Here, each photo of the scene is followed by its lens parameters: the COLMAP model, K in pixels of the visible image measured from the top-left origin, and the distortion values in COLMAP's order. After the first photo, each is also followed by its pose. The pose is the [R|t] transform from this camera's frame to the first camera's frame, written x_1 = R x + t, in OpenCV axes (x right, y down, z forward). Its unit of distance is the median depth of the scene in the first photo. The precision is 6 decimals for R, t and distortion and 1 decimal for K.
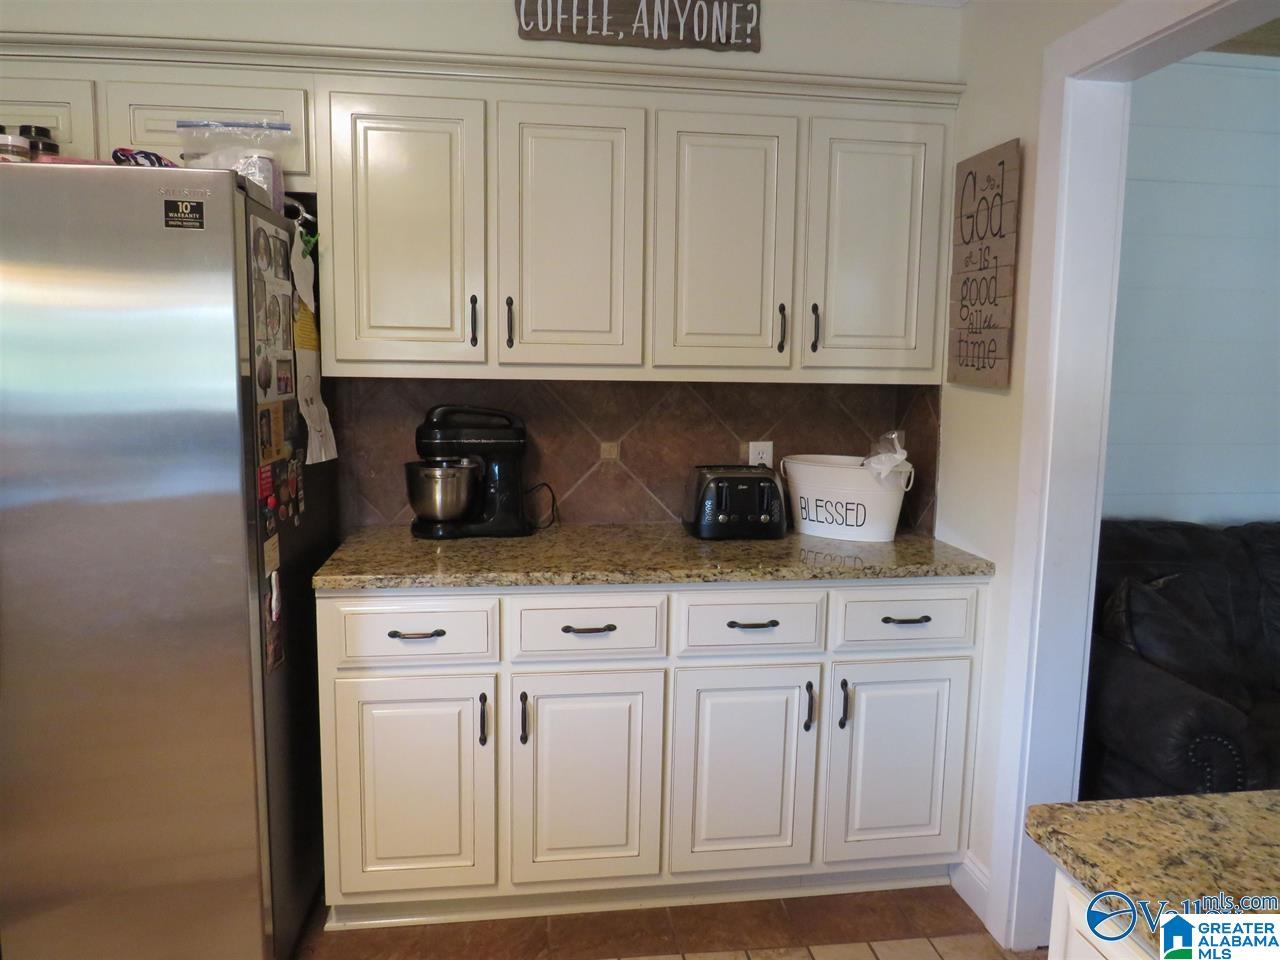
lens RADIAL K [[1092.3, 0, 640.0], [0, 1092.3, 480.0], [0, 0, 1]] dist [-0.005673, -0.002594]
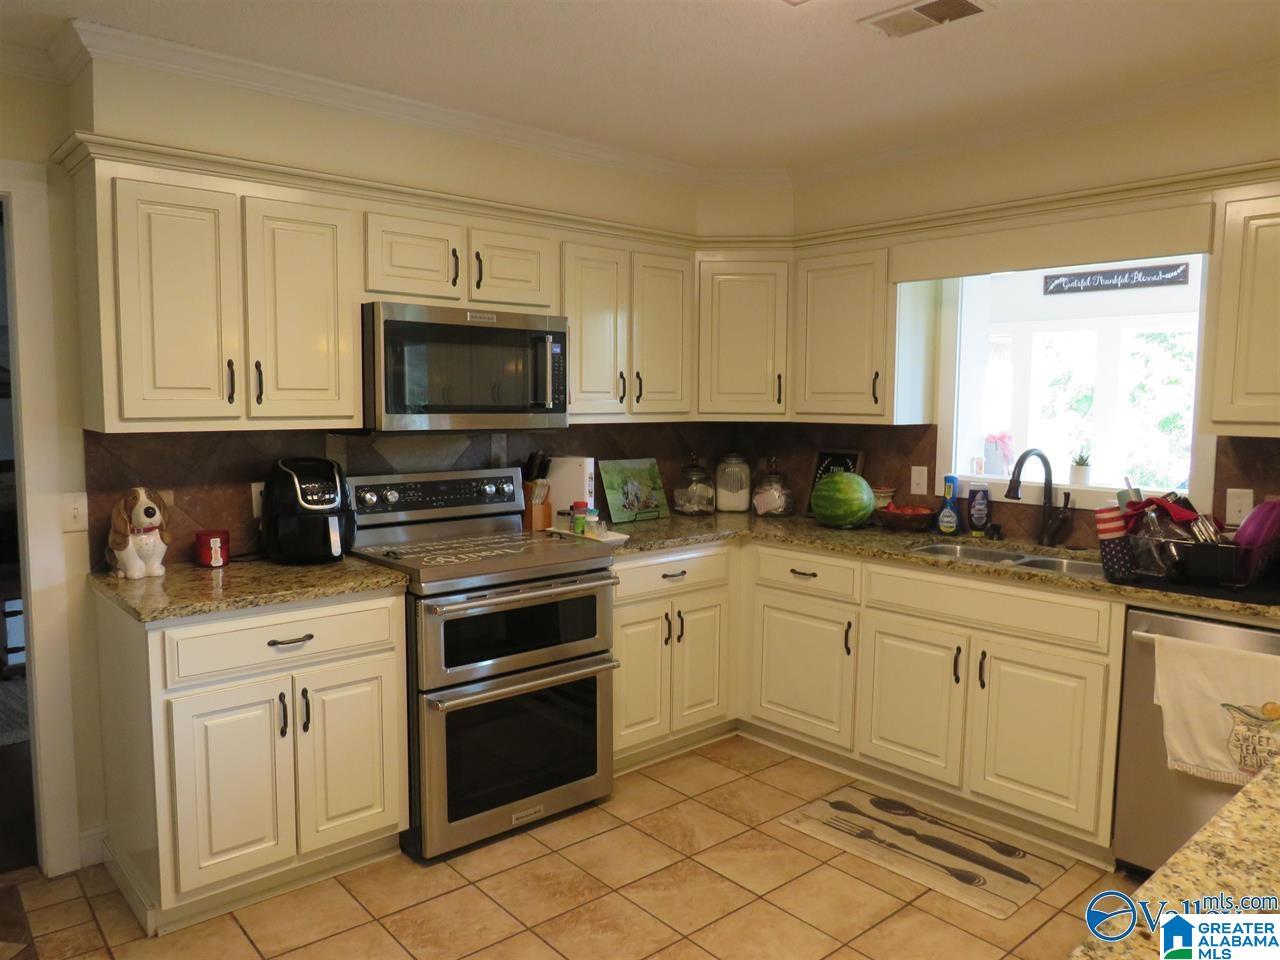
lens RADIAL K [[905.7, 0, 640.0], [0, 905.7, 480.0], [0, 0, 1]] dist [0.002950, 0.001154]
pose [[0.852228, -0.061758, 0.519512, -0.527962], [0.077215, 0.996981, -0.008149, 0.002402], [-0.517441, 0.047059, 0.854424, -0.090231]]
